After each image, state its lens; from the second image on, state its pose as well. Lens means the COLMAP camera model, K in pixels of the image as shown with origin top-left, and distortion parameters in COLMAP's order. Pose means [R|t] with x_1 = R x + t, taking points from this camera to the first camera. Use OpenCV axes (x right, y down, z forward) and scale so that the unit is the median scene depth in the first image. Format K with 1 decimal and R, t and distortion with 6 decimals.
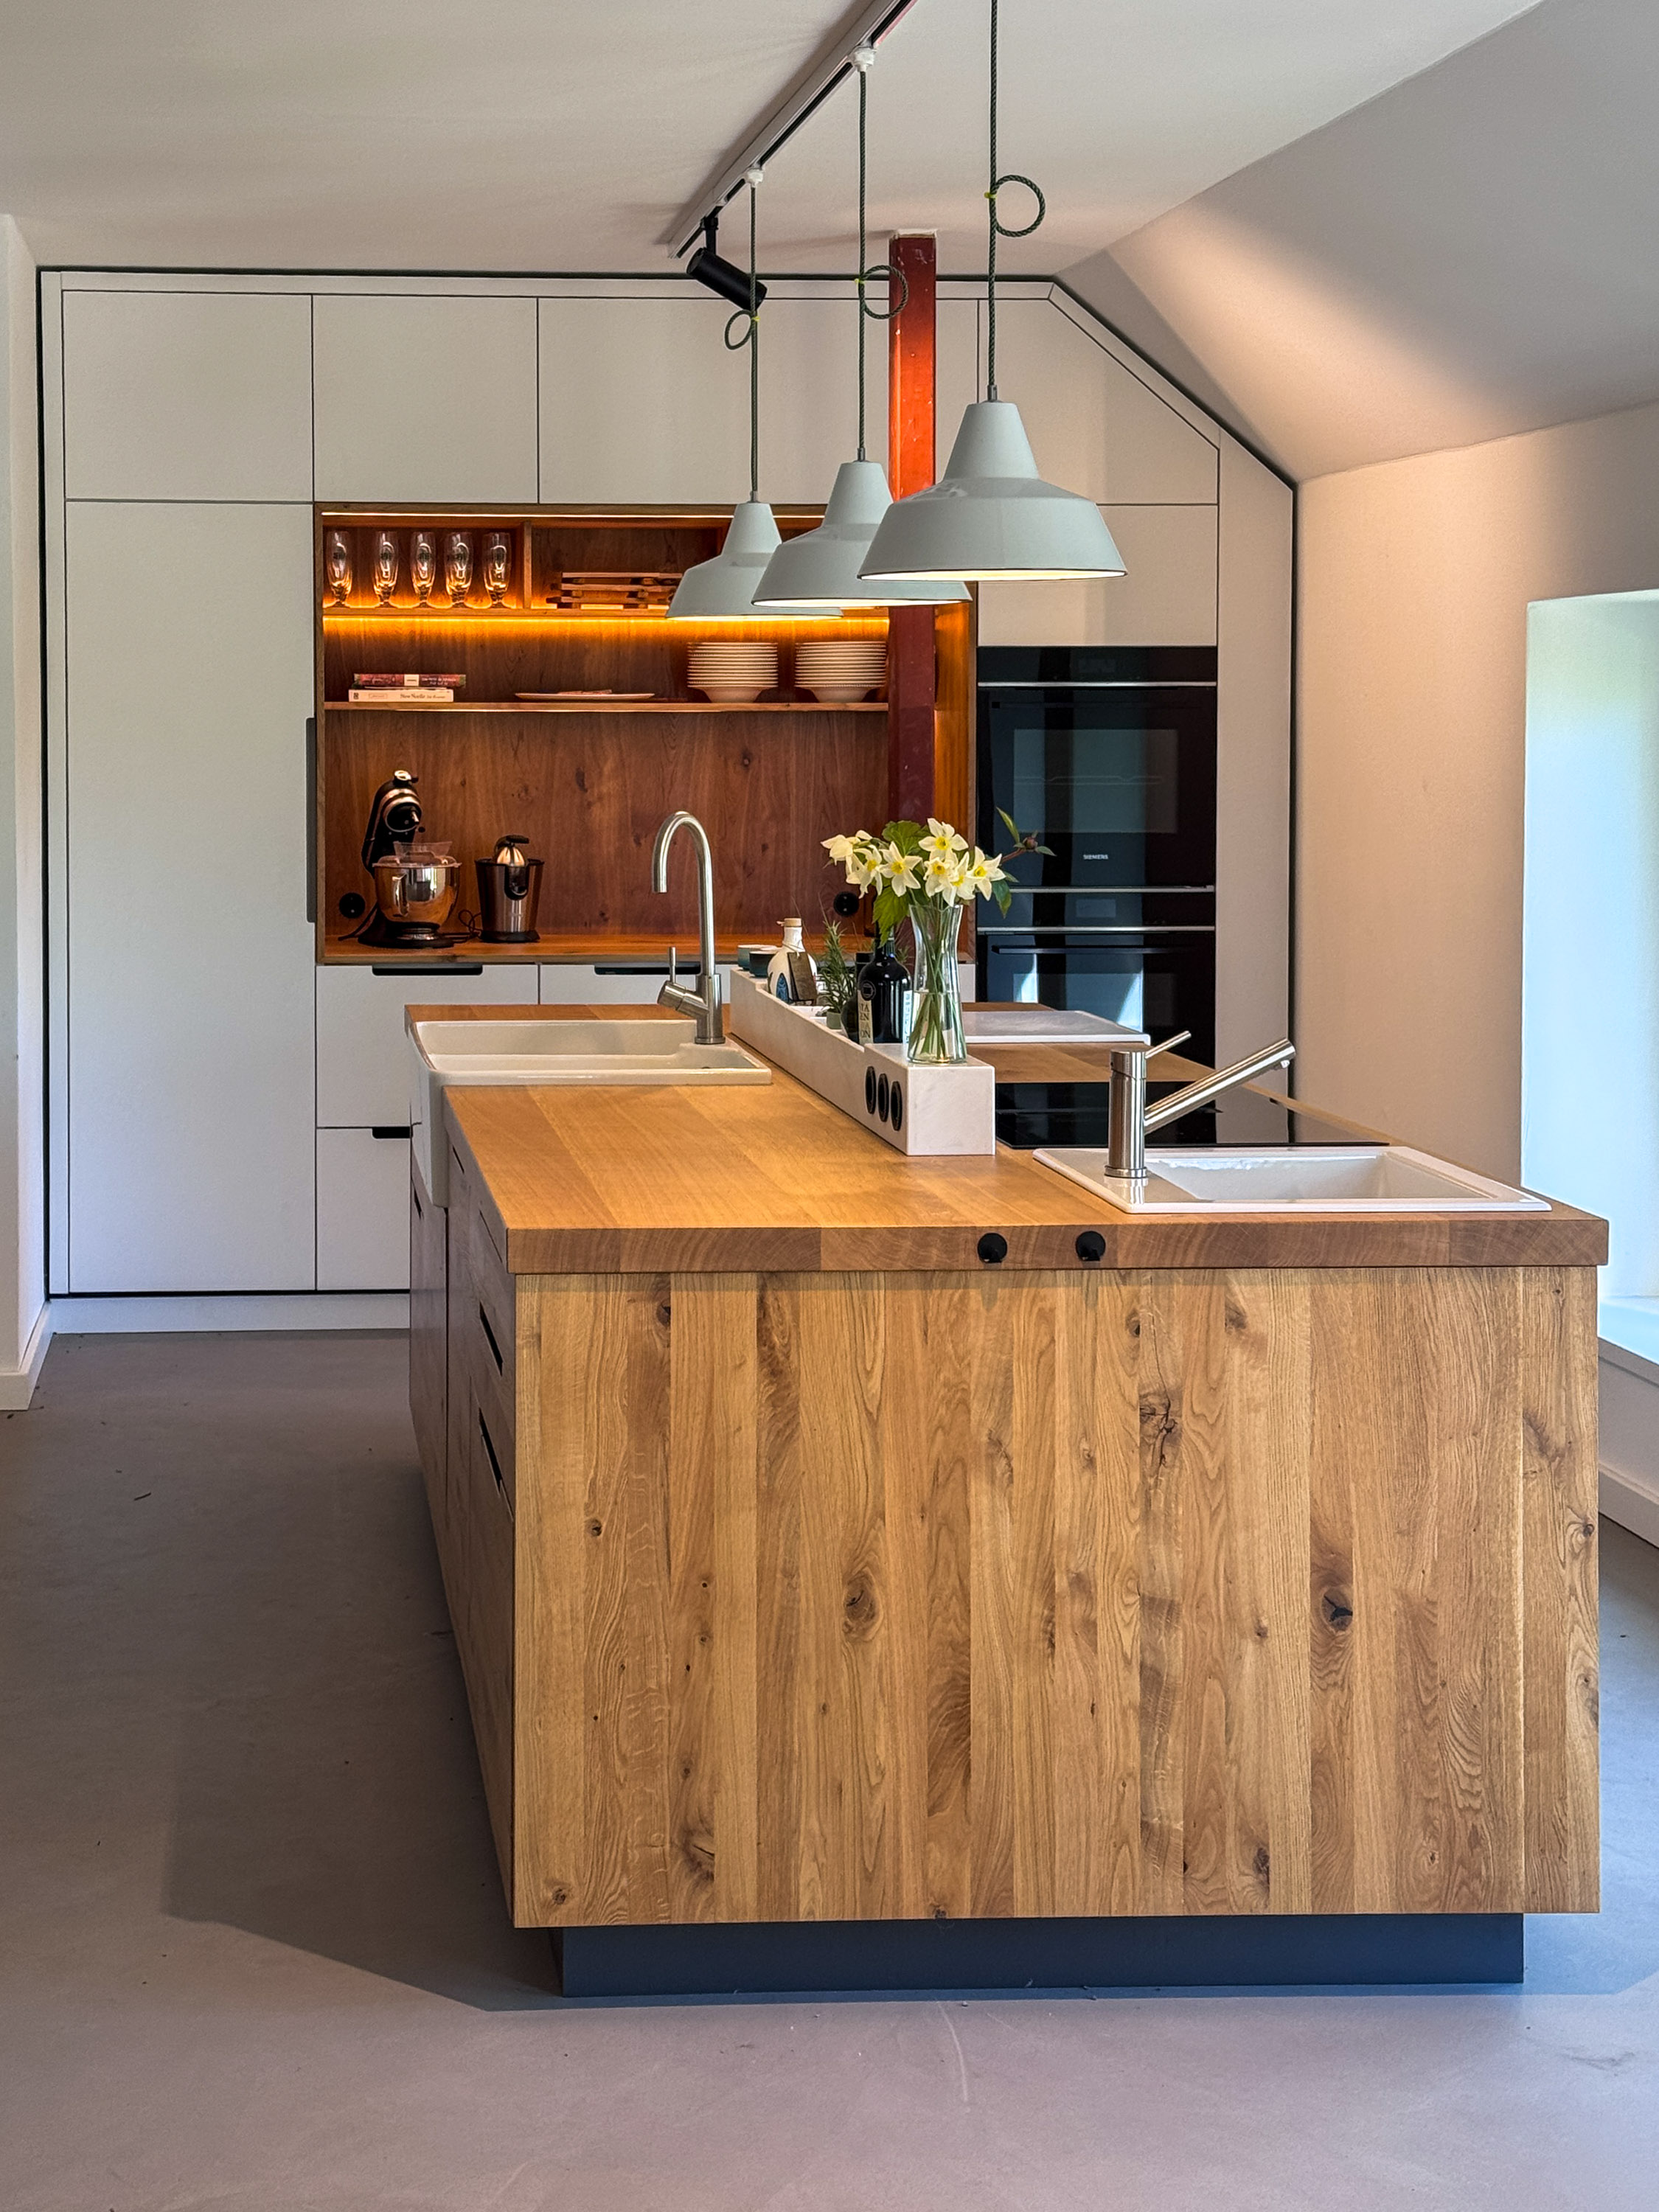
lens RADIAL K [[3565.9, 0, 616.6], [0, 3565.9, 890.8], [0, 0, 1]] dist [0.130971, -0.000376]
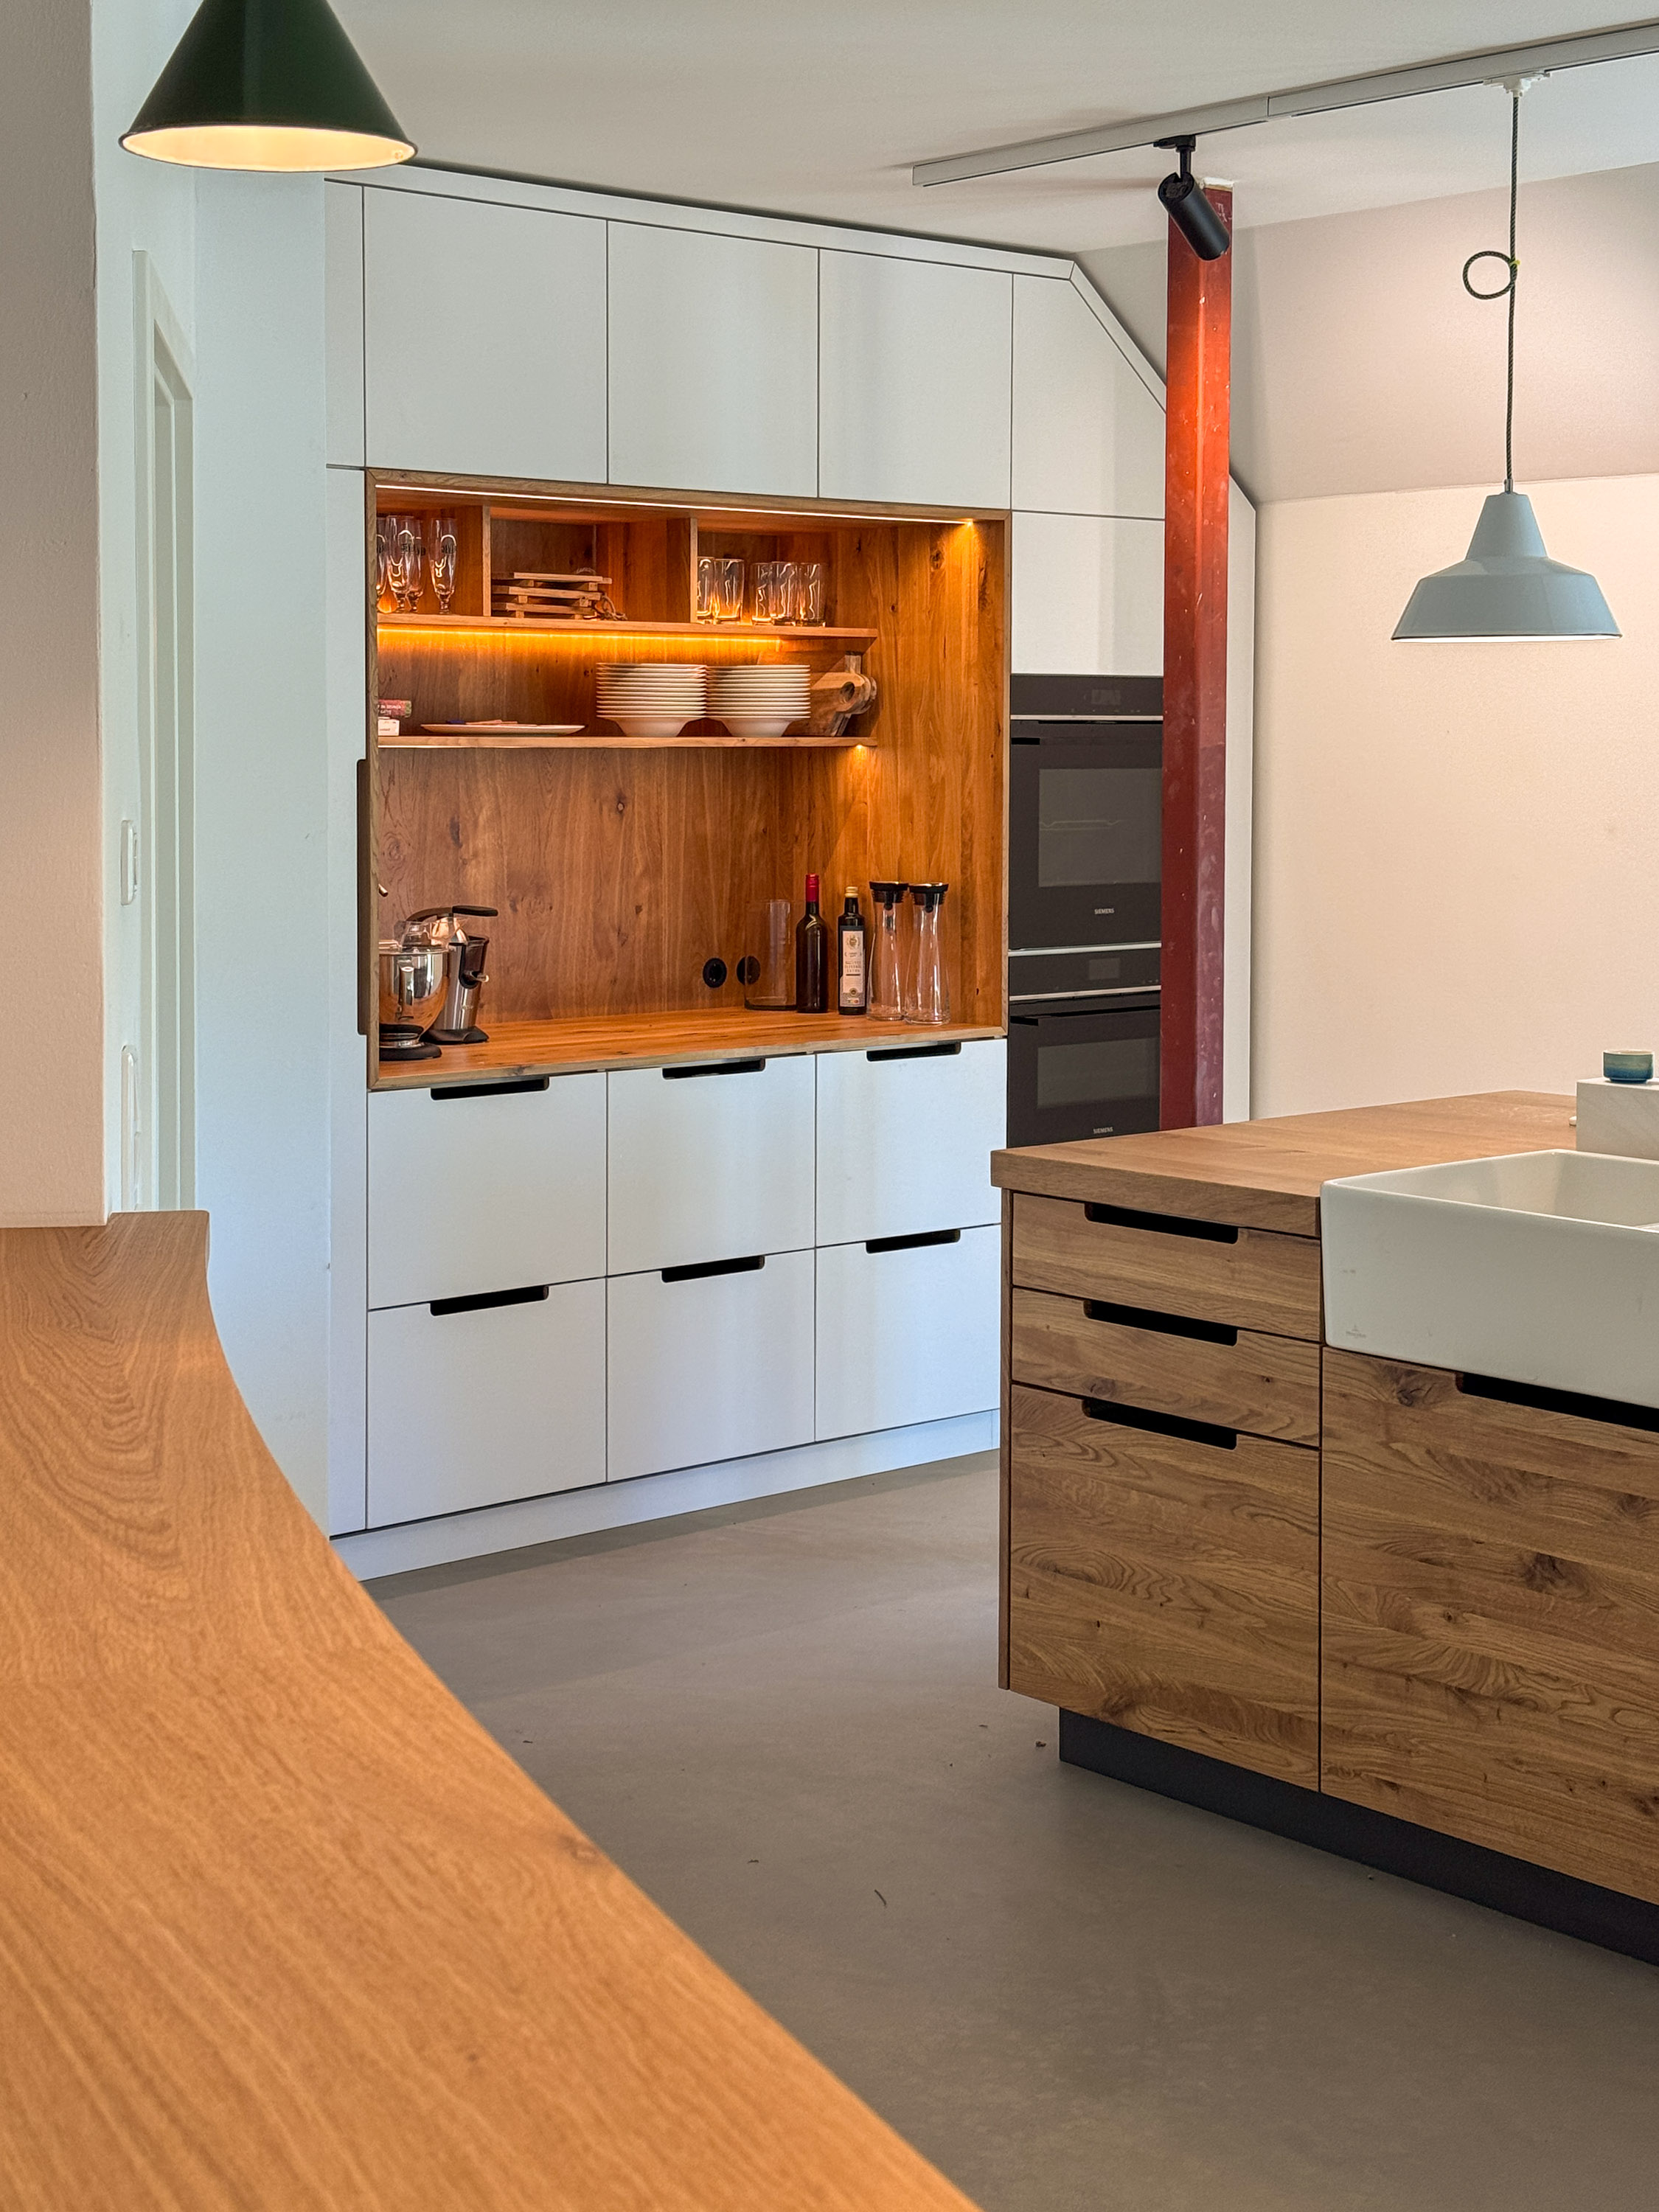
lens RADIAL K [[3225.7, 0, 879.4], [0, 3225.7, 977.4], [0, 0, 1]] dist [0.149484, -0.009730]
pose [[0.801953, -0.044932, 0.595695, -0.661567], [0.026227, 0.998854, 0.040032, -0.045415], [-0.596811, -0.016480, 0.802212, 0.650608]]
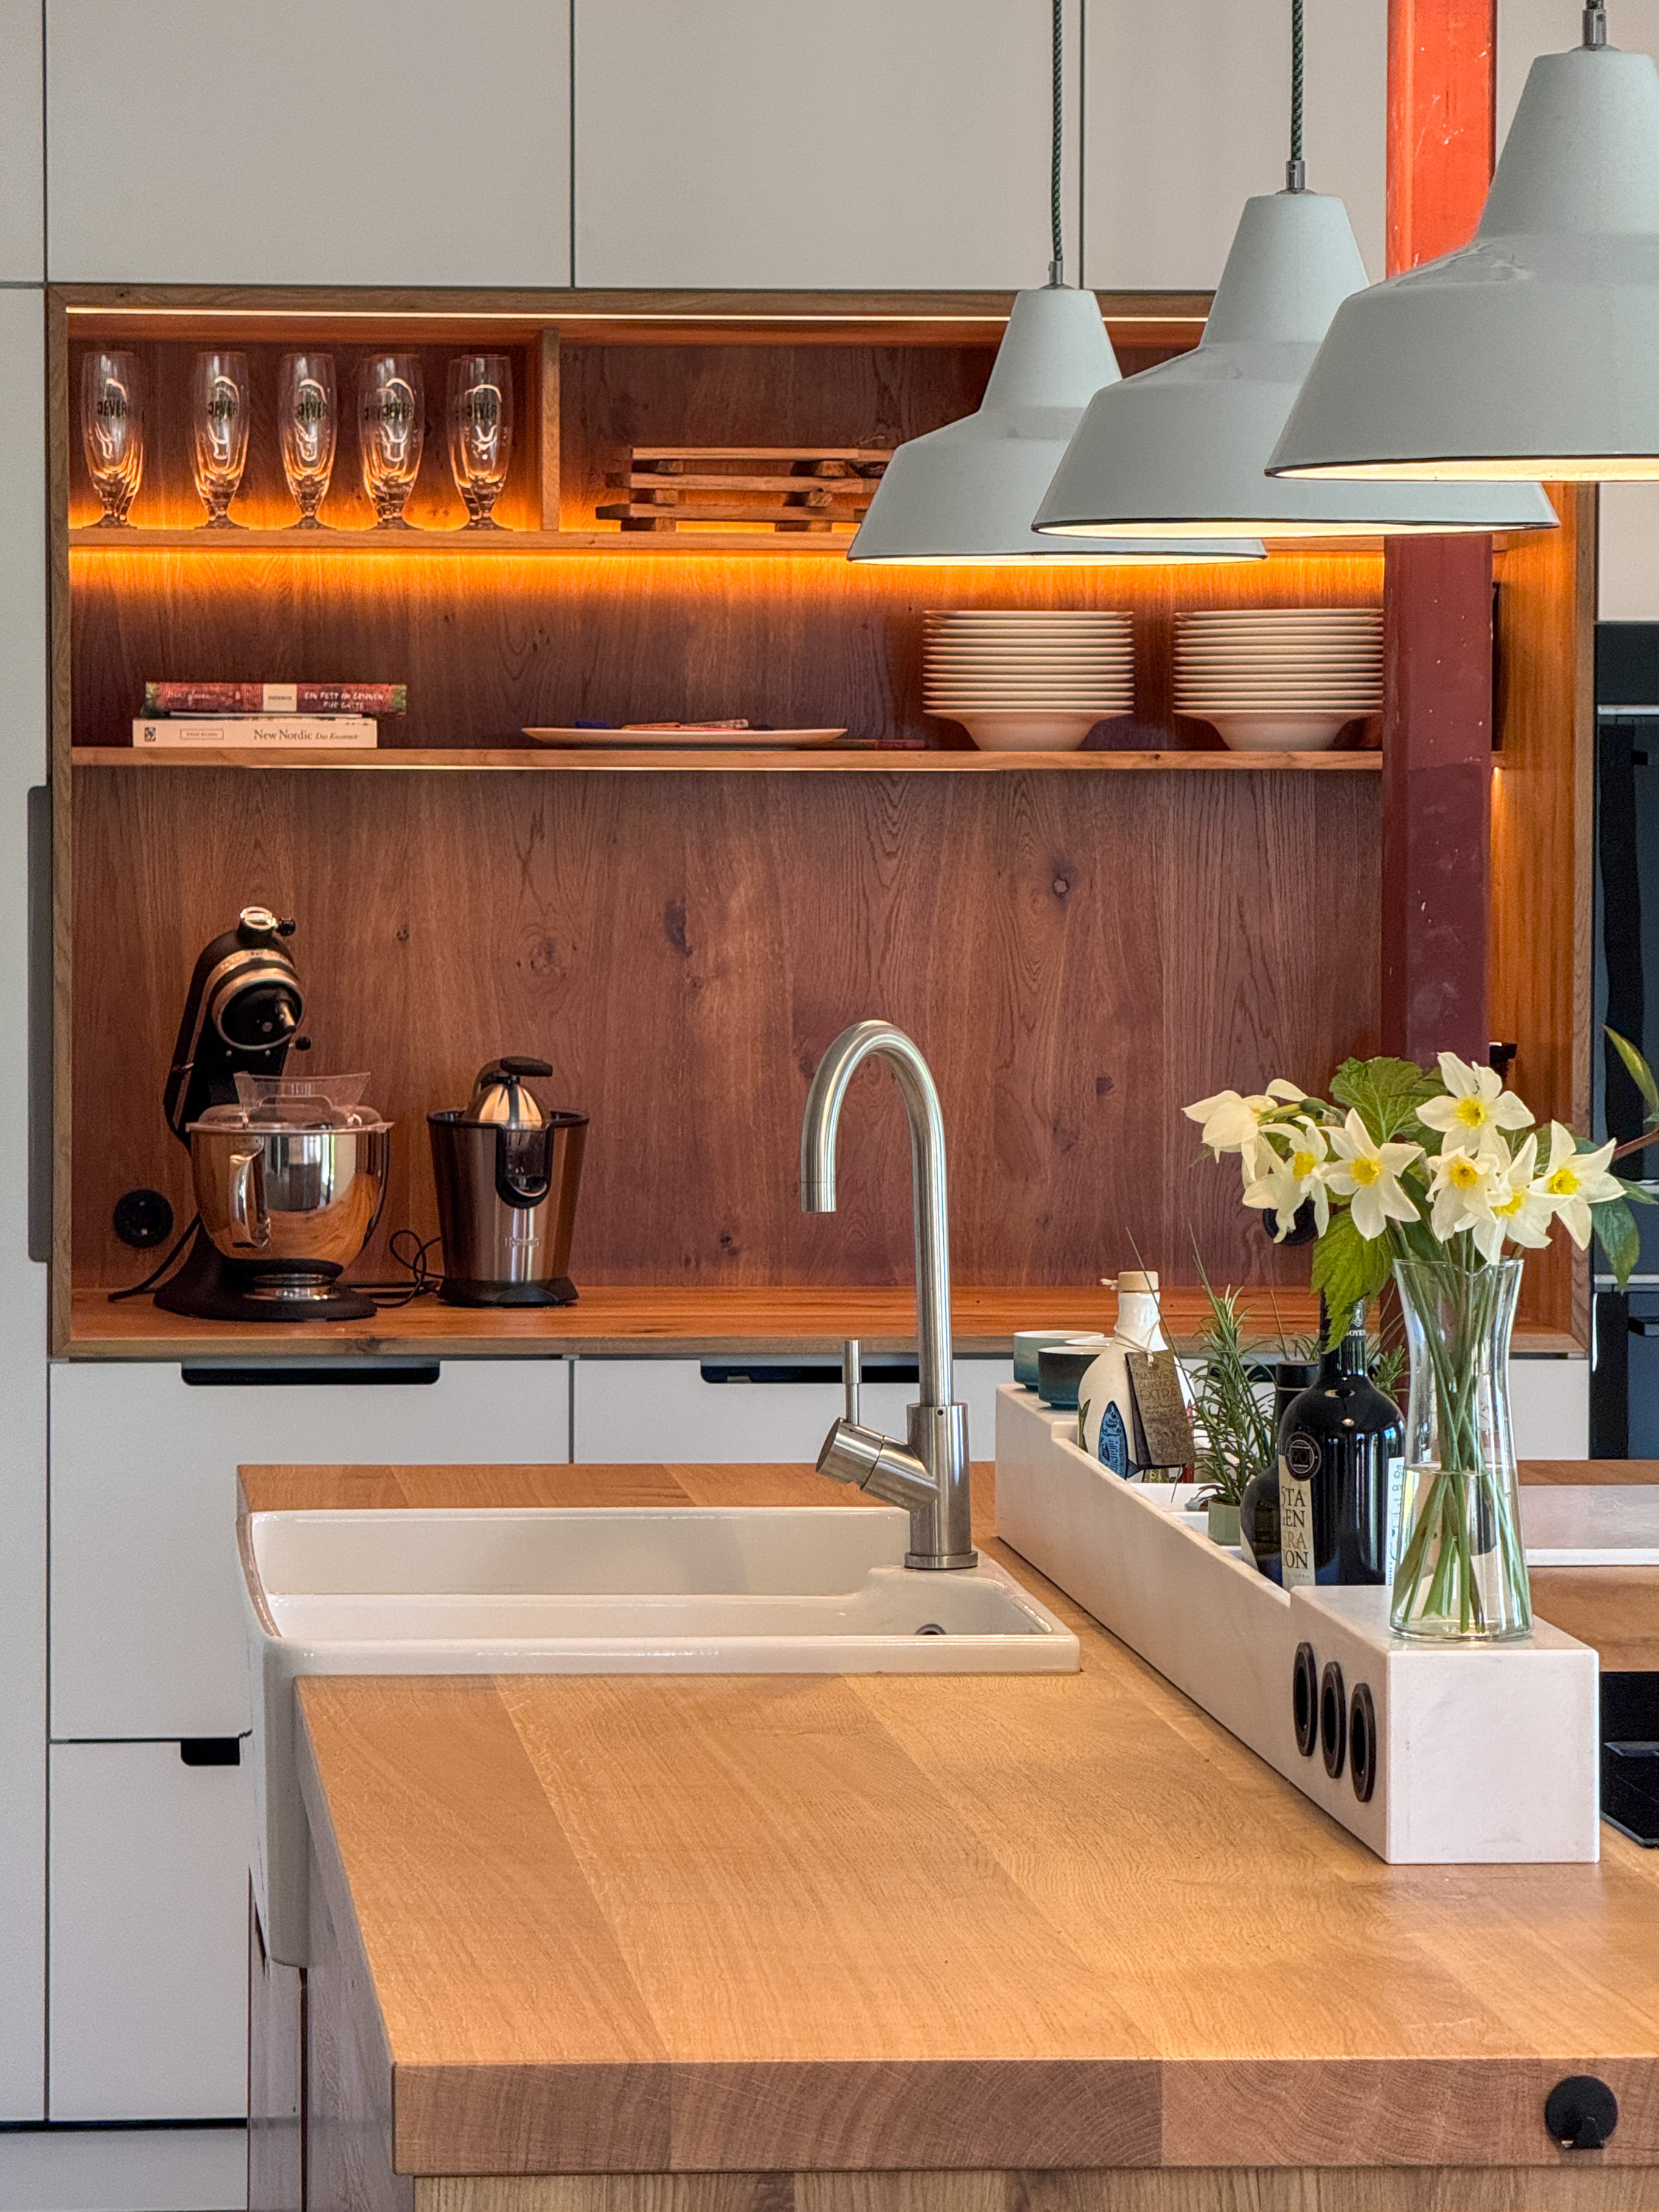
lens RADIAL K [[7974.6, 0, 773.2], [0, 7974.6, 1105.6], [0, 0, 1]] dist [0.127411, 1.379204]
pose [[0.999978, 0.001725, -0.006427, 0.014376], [-0.001759, 0.999984, -0.005329, -0.008136], [0.006418, 0.005340, 0.999965, 0.064713]]
